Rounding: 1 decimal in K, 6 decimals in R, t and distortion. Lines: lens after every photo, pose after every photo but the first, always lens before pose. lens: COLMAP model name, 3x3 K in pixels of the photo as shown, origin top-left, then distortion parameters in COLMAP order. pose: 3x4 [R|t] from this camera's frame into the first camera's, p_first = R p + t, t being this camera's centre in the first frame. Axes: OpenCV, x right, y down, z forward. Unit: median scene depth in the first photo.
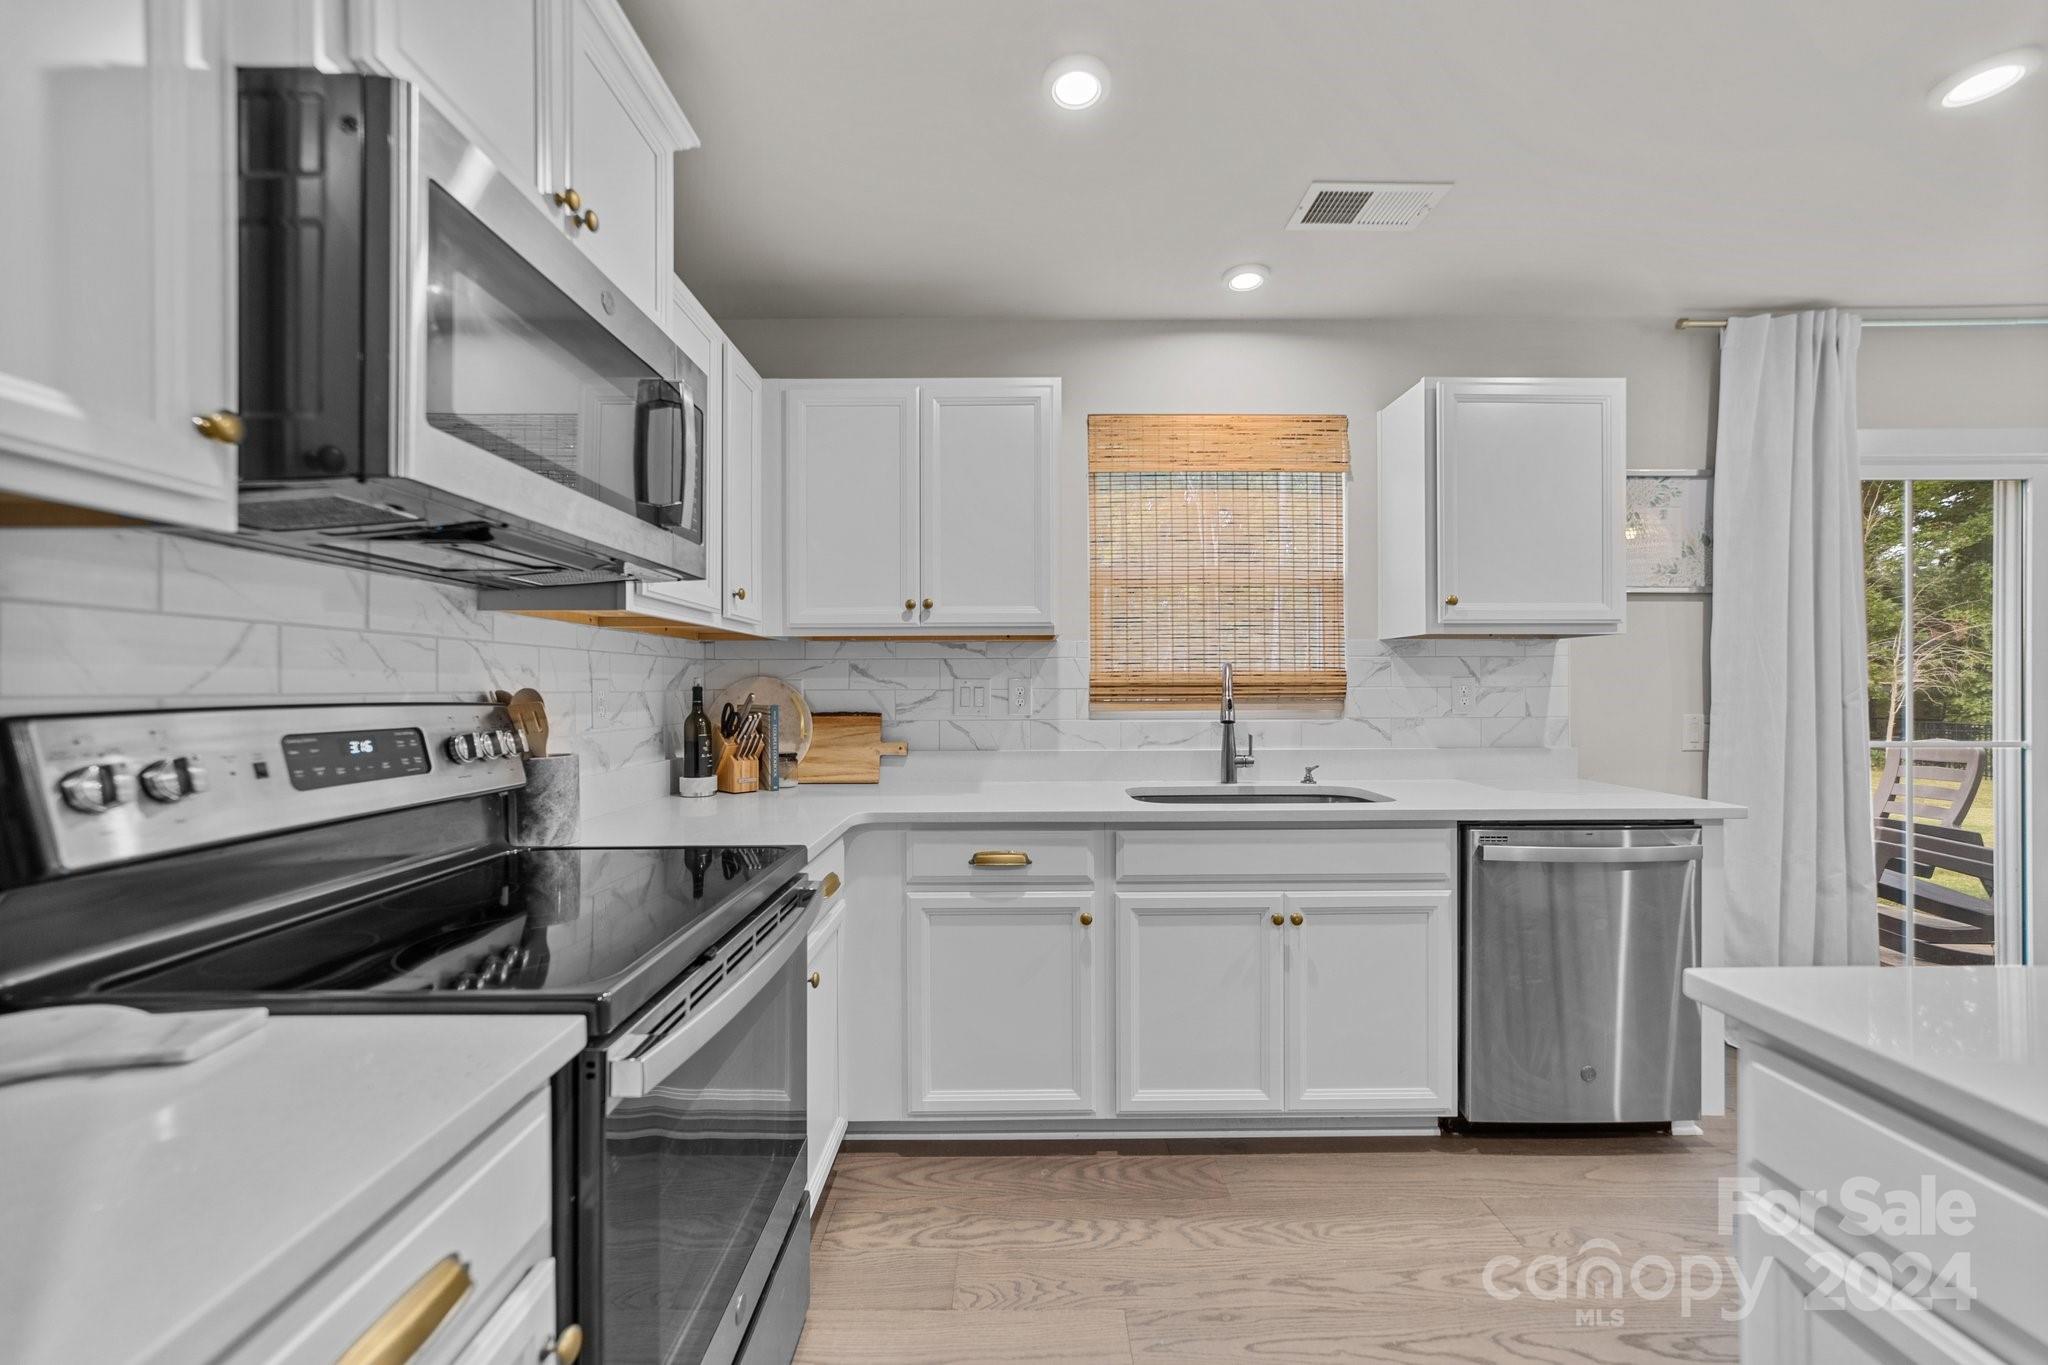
lens RADIAL K [[791.1, 0, 1022.4], [0, 791.1, 681.0], [0, 0, 1]] dist [-0.018399, 0.008667]
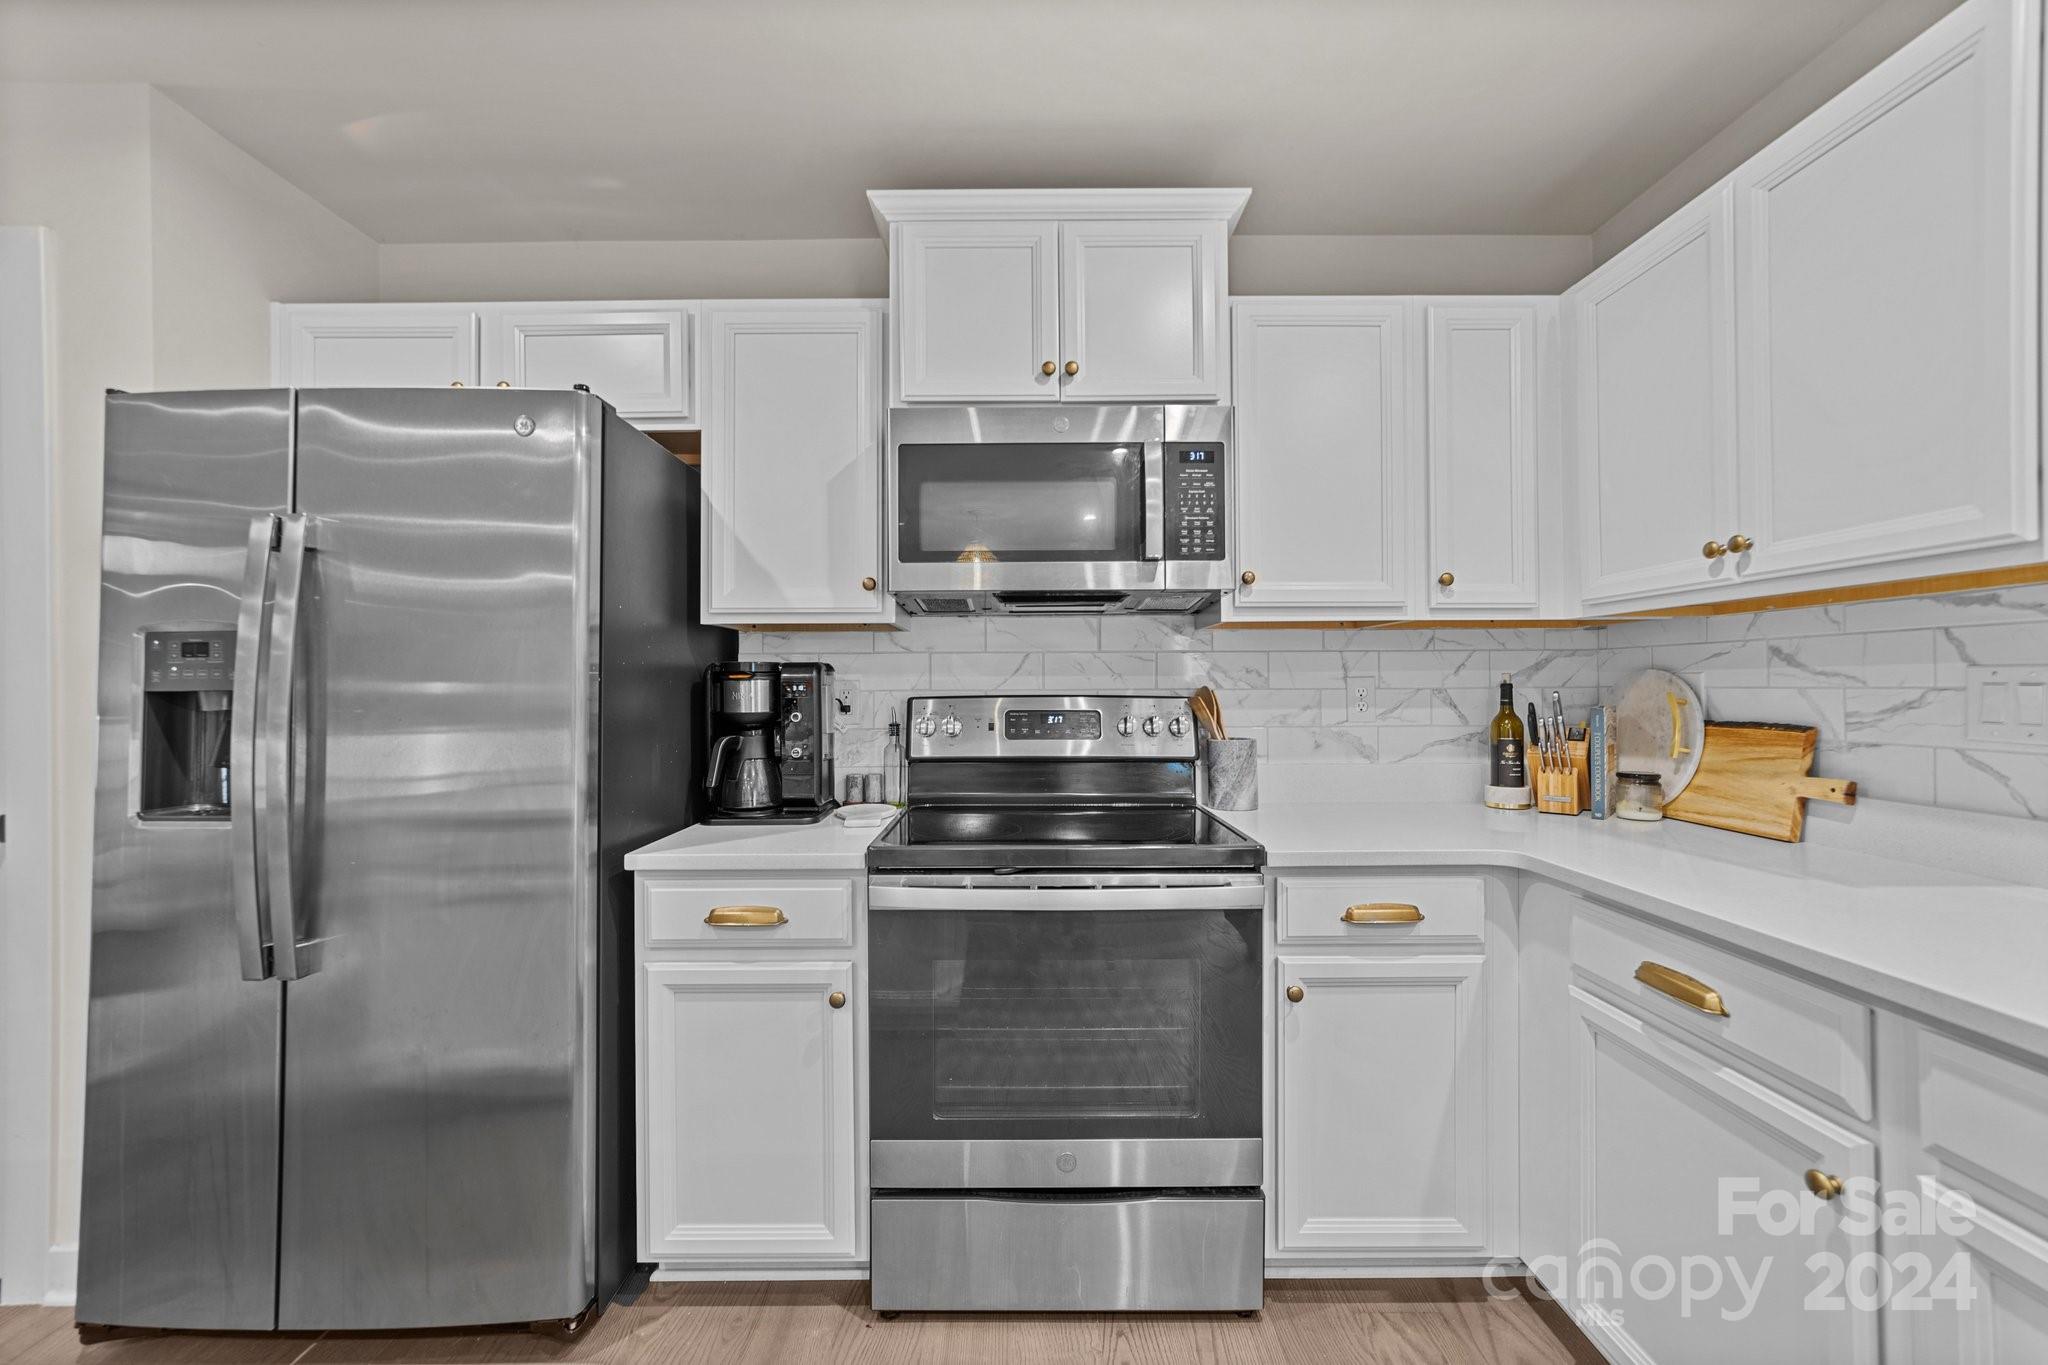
lens RADIAL K [[791.1, 0, 1022.1], [0, 791.1, 682.6], [0, 0, 1]] dist [-0.018399, 0.008667]
pose [[-0.002723, -0.001658, -0.999995, 0.457439], [0.012077, 0.999926, -0.001690, 0.001164], [0.999923, -0.012082, -0.002703, 0.452700]]
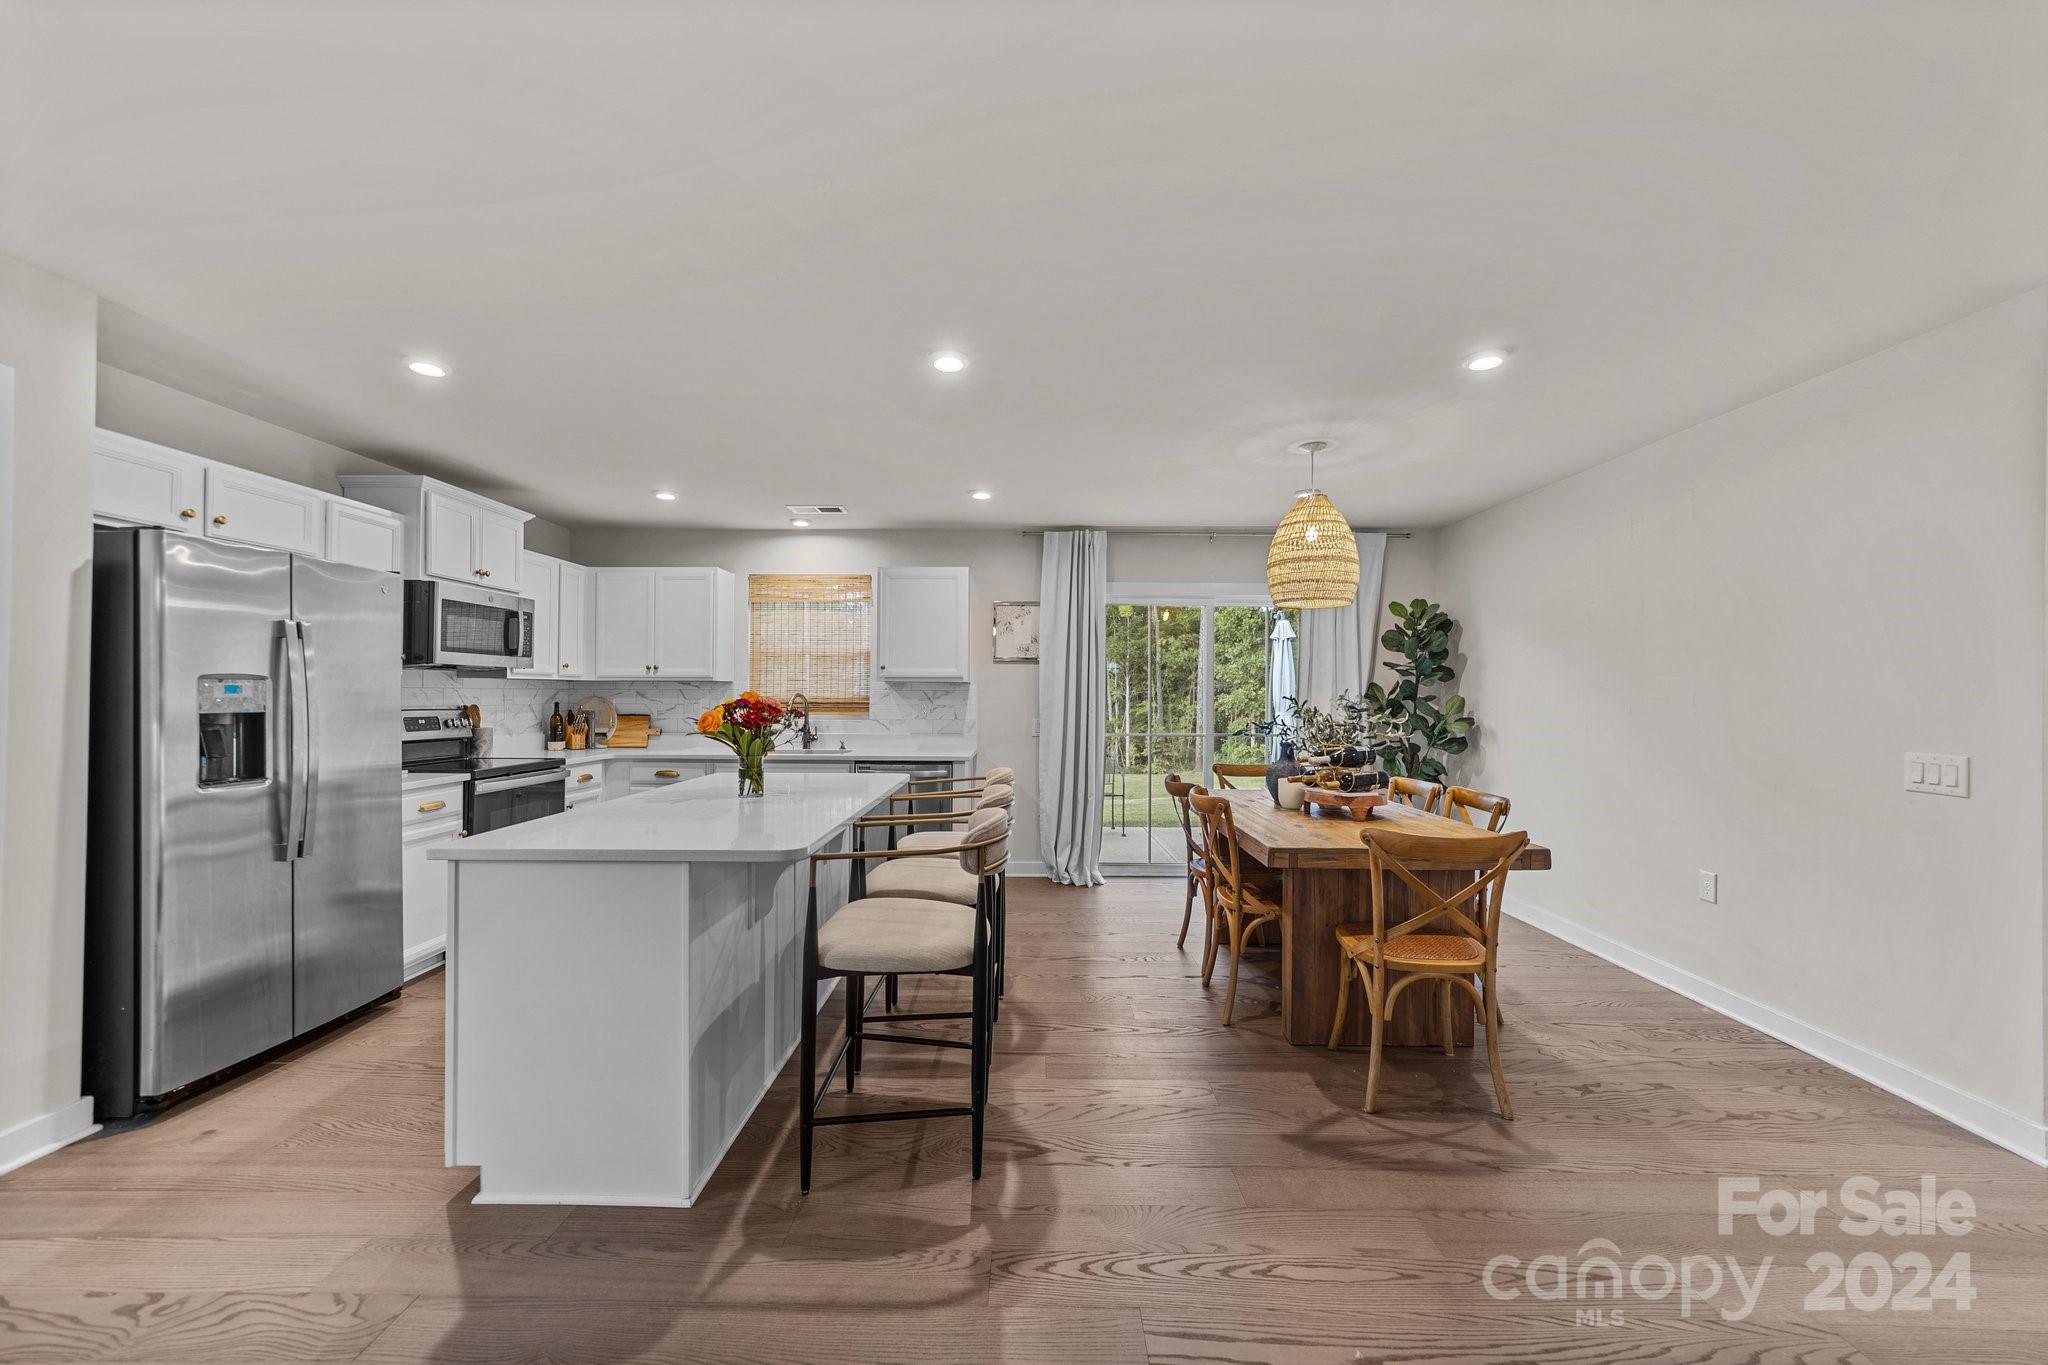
lens RADIAL K [[791.1, 0, 1021.5], [0, 791.1, 685.5], [0, 0, 1]] dist [-0.018399, 0.008667]
pose [[0.999896, 0.007289, -0.012471, 0.946924], [-0.007341, 0.999965, -0.004092, -0.041806], [0.012440, 0.004183, 0.999914, -1.244429]]
